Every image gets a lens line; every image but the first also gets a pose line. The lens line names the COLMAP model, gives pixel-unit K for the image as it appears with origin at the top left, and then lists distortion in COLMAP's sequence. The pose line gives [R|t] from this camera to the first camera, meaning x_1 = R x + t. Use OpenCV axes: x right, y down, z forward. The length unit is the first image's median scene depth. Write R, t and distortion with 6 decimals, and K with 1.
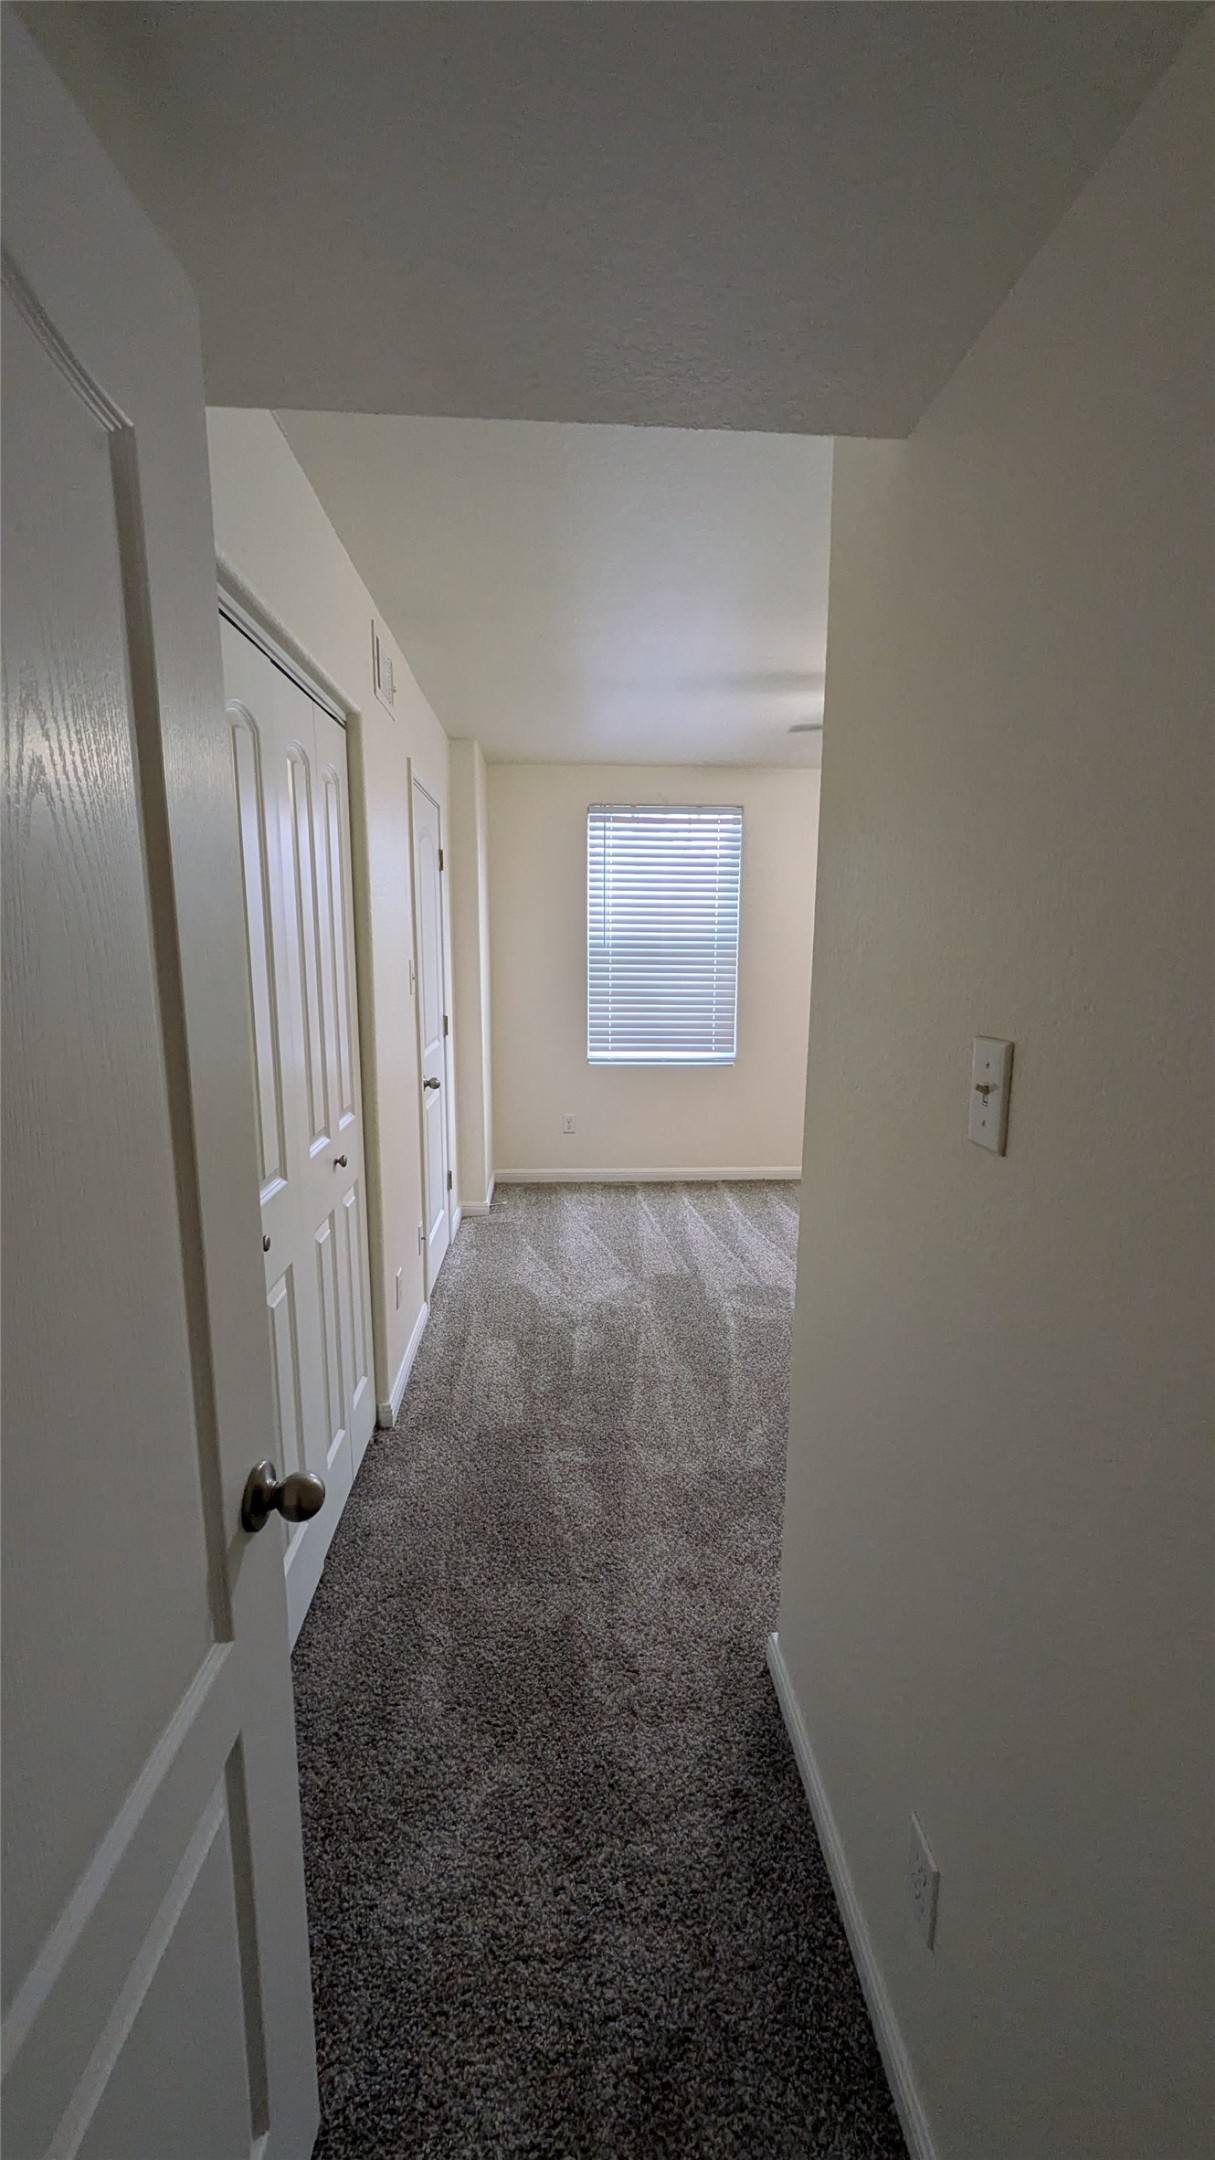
lens RADIAL K [[844.2, 0, 604.0], [0, 844.2, 1076.7], [0, 0, 1]] dist [0.002526, -0.000083]
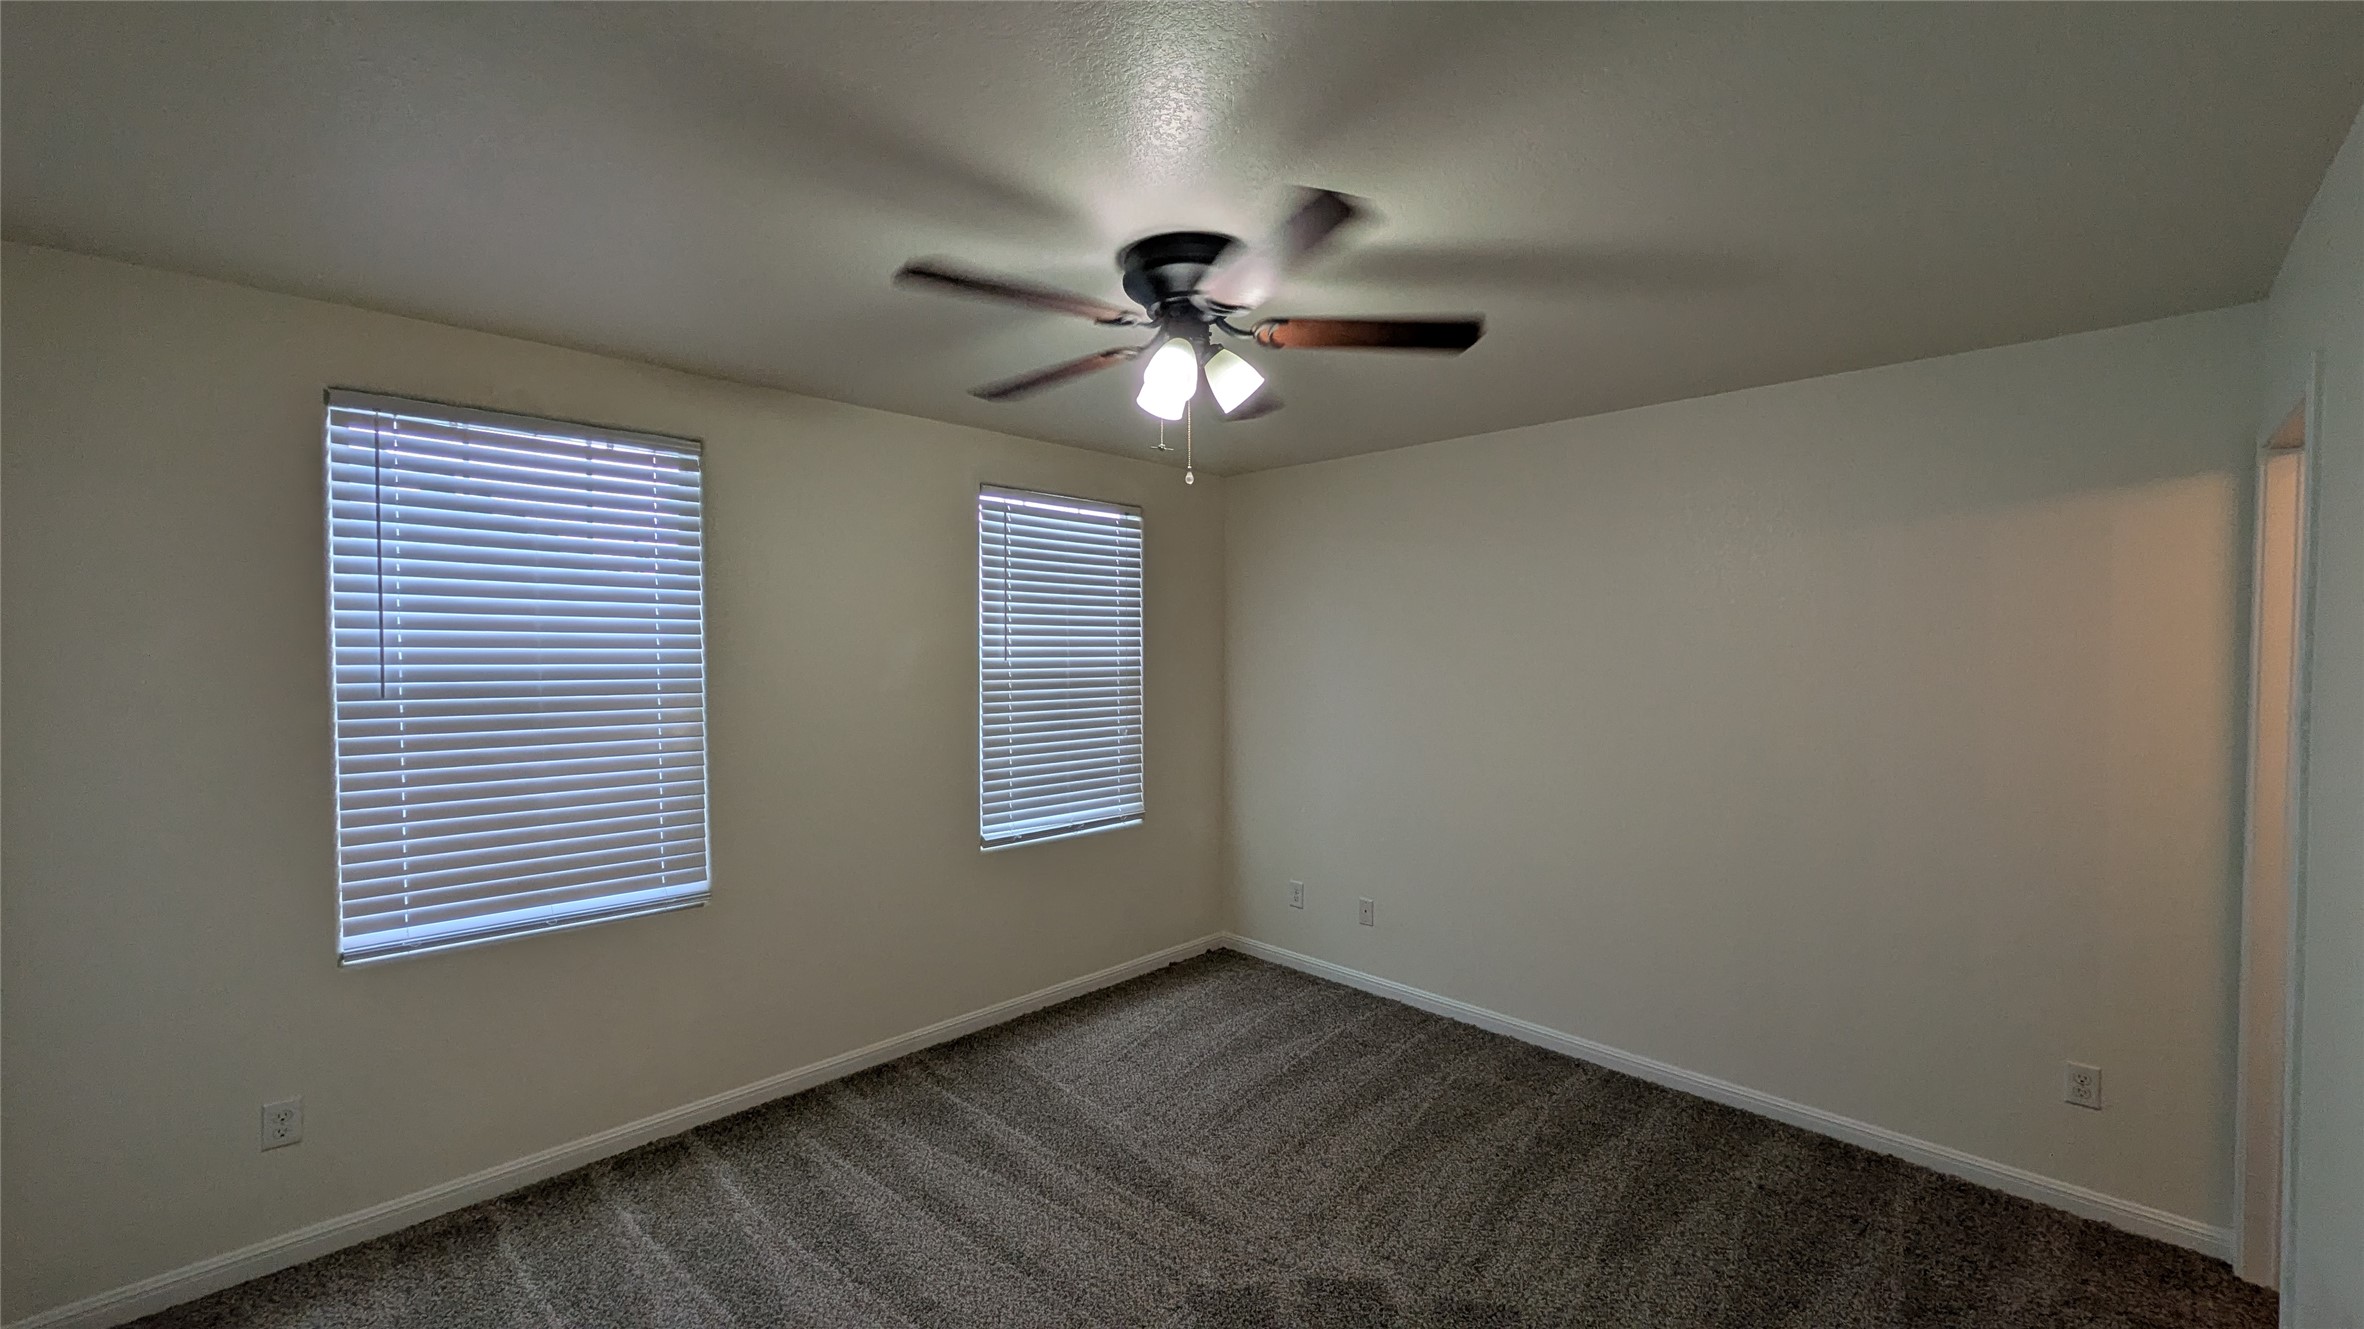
lens RADIAL K [[923.9, 0, 1178.6], [0, 923.9, 671.2], [0, 0, 1]] dist [0.002526, -0.000083]
pose [[0.743961, -0.021415, 0.667880, -0.013252], [0.118167, 0.987951, -0.099950, -0.067570], [-0.657692, 0.153280, 0.737527, 0.352933]]
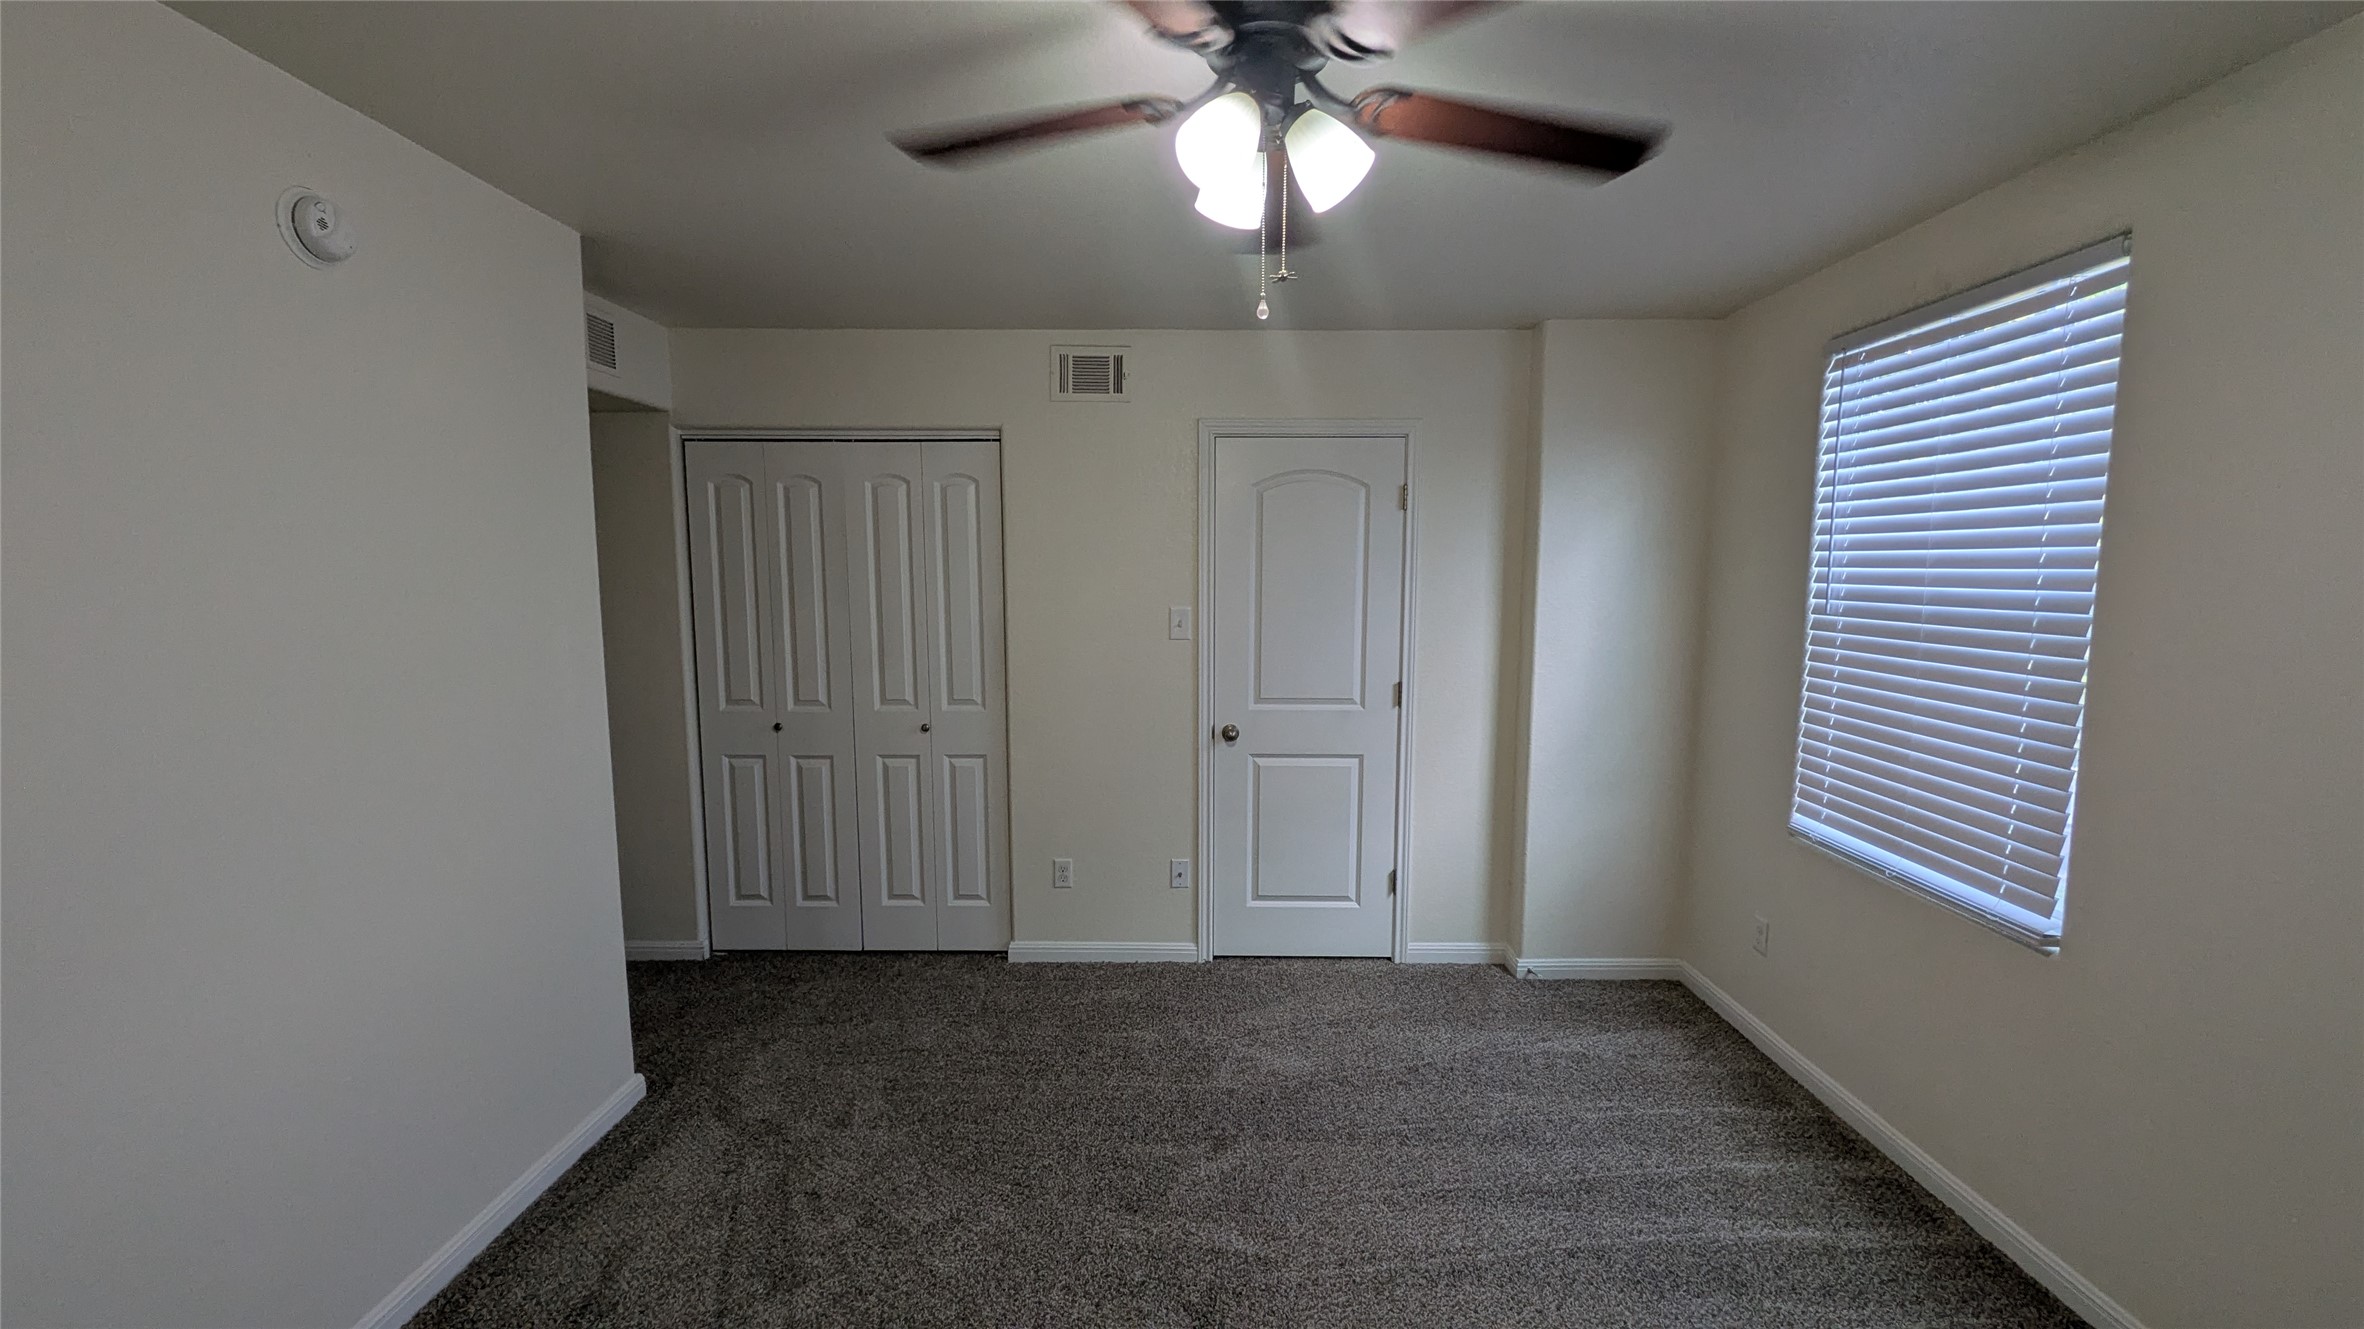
lens RADIAL K [[923.9, 0, 1189.8], [0, 923.9, 669.0], [0, 0, 1]] dist [0.002526, -0.000083]
pose [[-0.055614, 0.097522, -0.993678, 0.566893], [-0.175157, 0.978832, 0.105868, -0.112863], [0.982968, 0.179938, -0.037355, 0.650686]]
